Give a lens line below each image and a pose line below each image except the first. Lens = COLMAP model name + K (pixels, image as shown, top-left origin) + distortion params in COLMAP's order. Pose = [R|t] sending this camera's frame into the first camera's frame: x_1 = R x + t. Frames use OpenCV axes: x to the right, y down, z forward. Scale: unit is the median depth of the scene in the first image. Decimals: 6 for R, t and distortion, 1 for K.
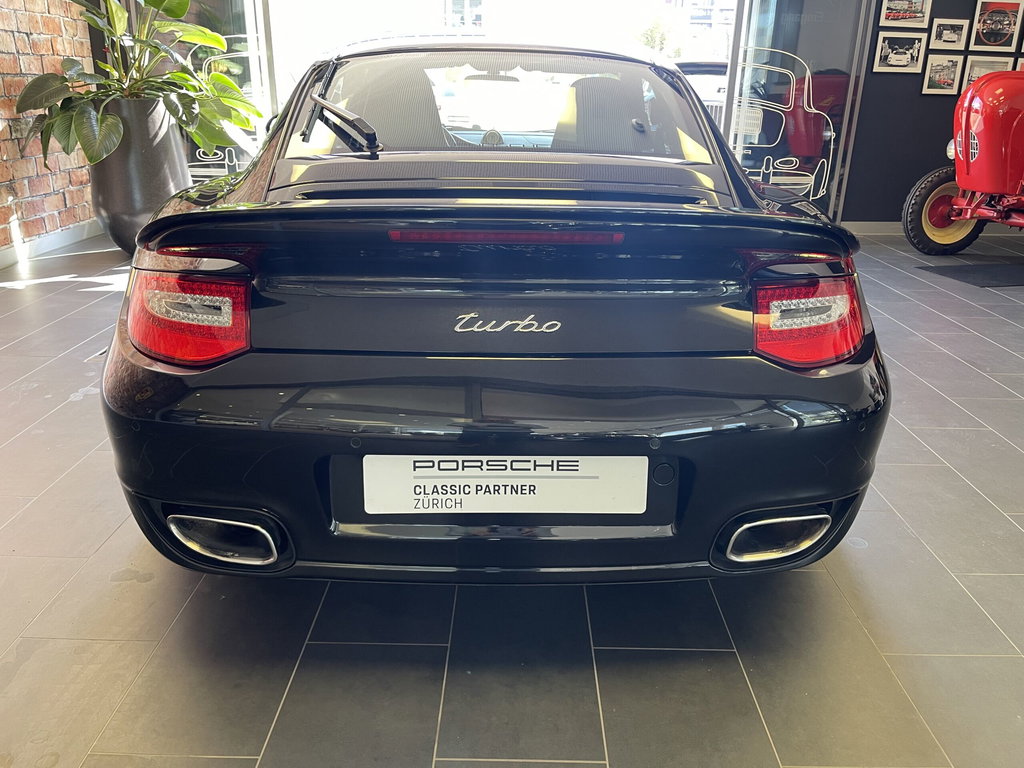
lens RADIAL K [[765.5, 0, 512.0], [0, 765.5, 384.0], [0, 0, 1]] dist [0.106340, -0.150892]
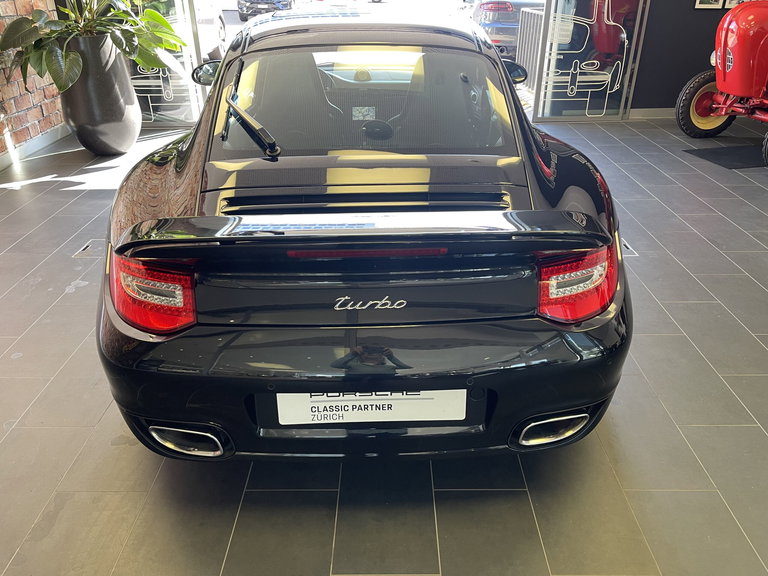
lens RADIAL K [[573.2, 0, 386.3], [0, 573.2, 288.4], [0, 0, 1]] dist [0.098038, -0.141030]
pose [[0.999782, -0.020778, -0.001894, 0.012116], [0.020843, 0.990554, 0.135530, -0.112148], [-0.000940, -0.135540, 0.990771, -0.038912]]
